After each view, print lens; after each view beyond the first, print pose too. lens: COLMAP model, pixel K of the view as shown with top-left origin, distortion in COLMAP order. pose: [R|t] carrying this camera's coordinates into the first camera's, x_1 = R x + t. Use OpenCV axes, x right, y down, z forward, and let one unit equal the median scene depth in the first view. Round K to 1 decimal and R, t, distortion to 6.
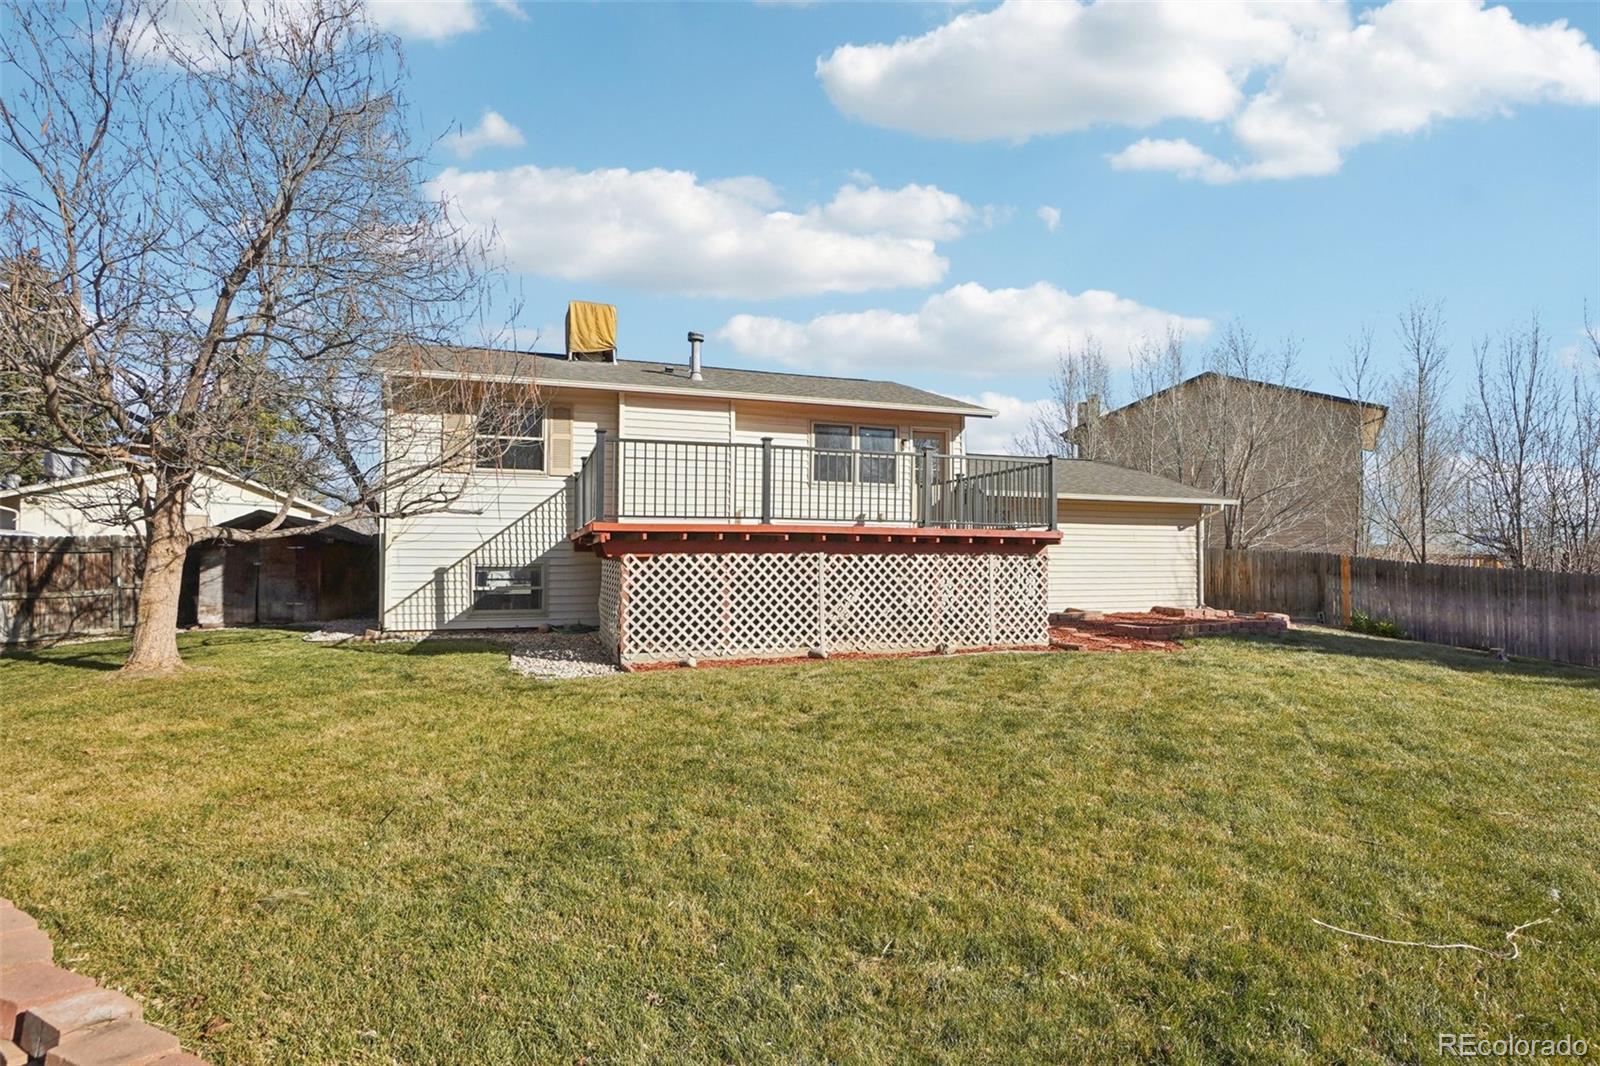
lens RADIAL K [[795.5, 0, 731.7], [0, 795.5, 524.2], [0, 0, 1]] dist [-0.036083, 0.017088]
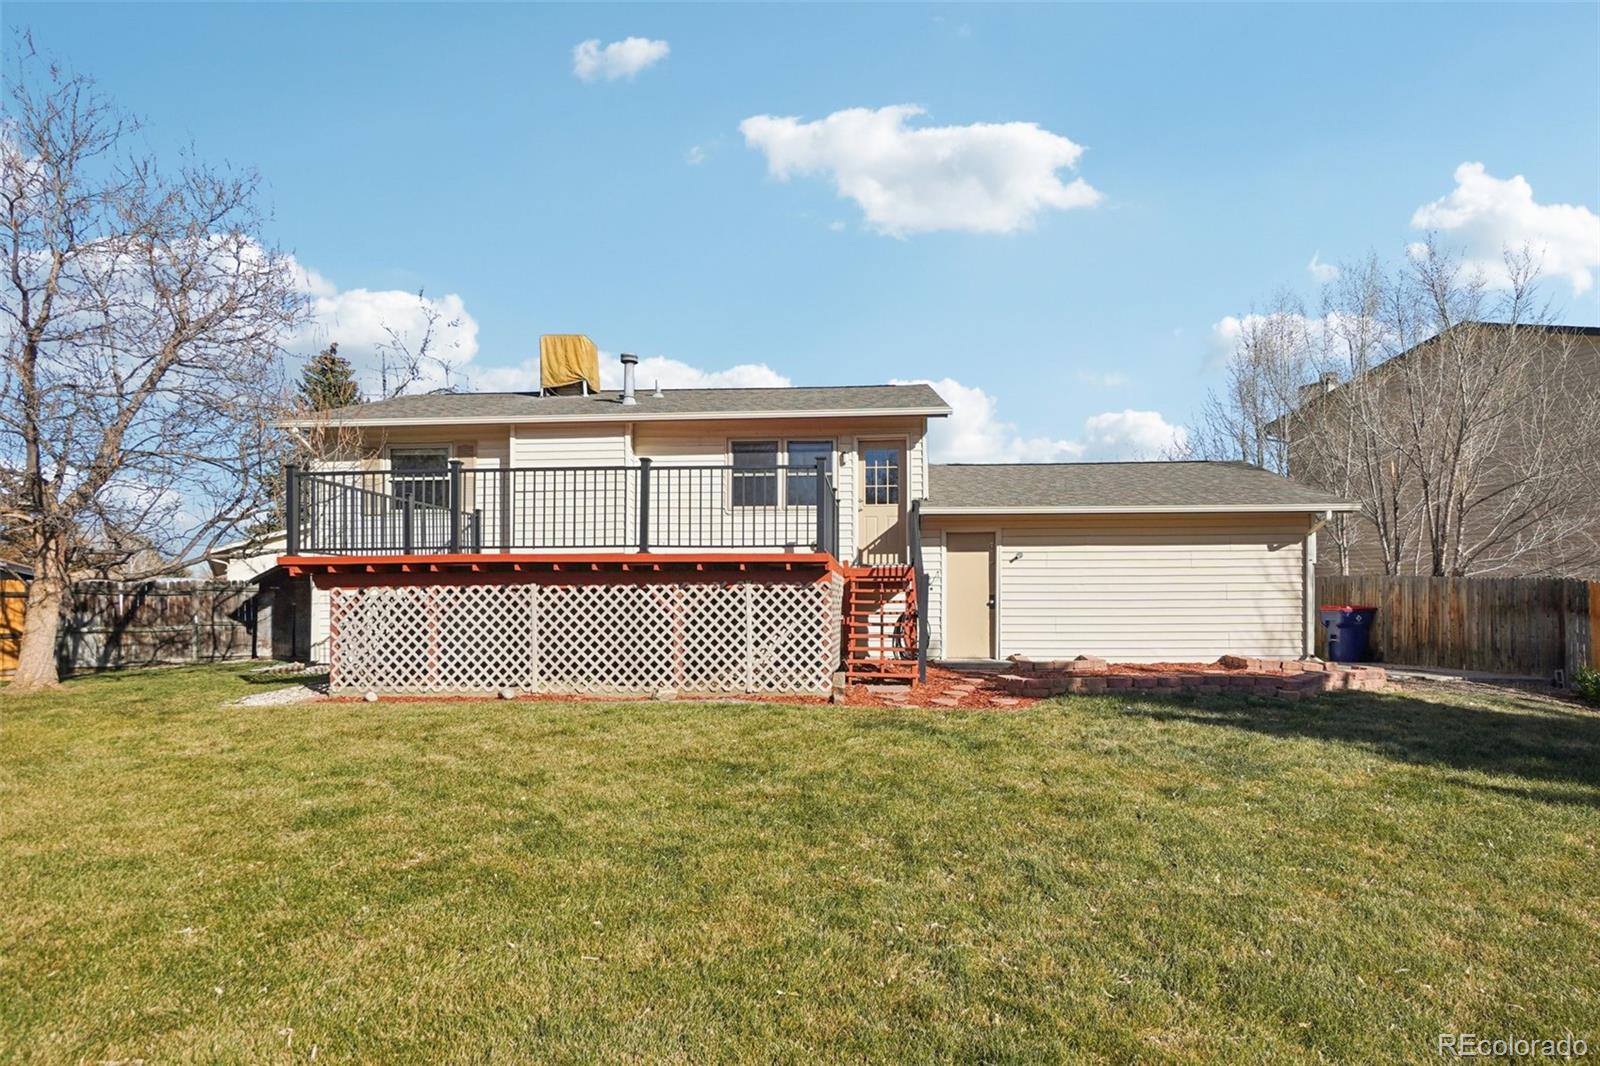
lens RADIAL K [[842.2, 0, 739.3], [0, 842.2, 579.1], [0, 0, 1]] dist [-0.028834, 0.006404]
pose [[0.926970, -0.016904, -0.374754, 0.501429], [0.022610, 0.999686, 0.010834, 0.018447], [0.374453, -0.018516, 0.927061, 0.143243]]
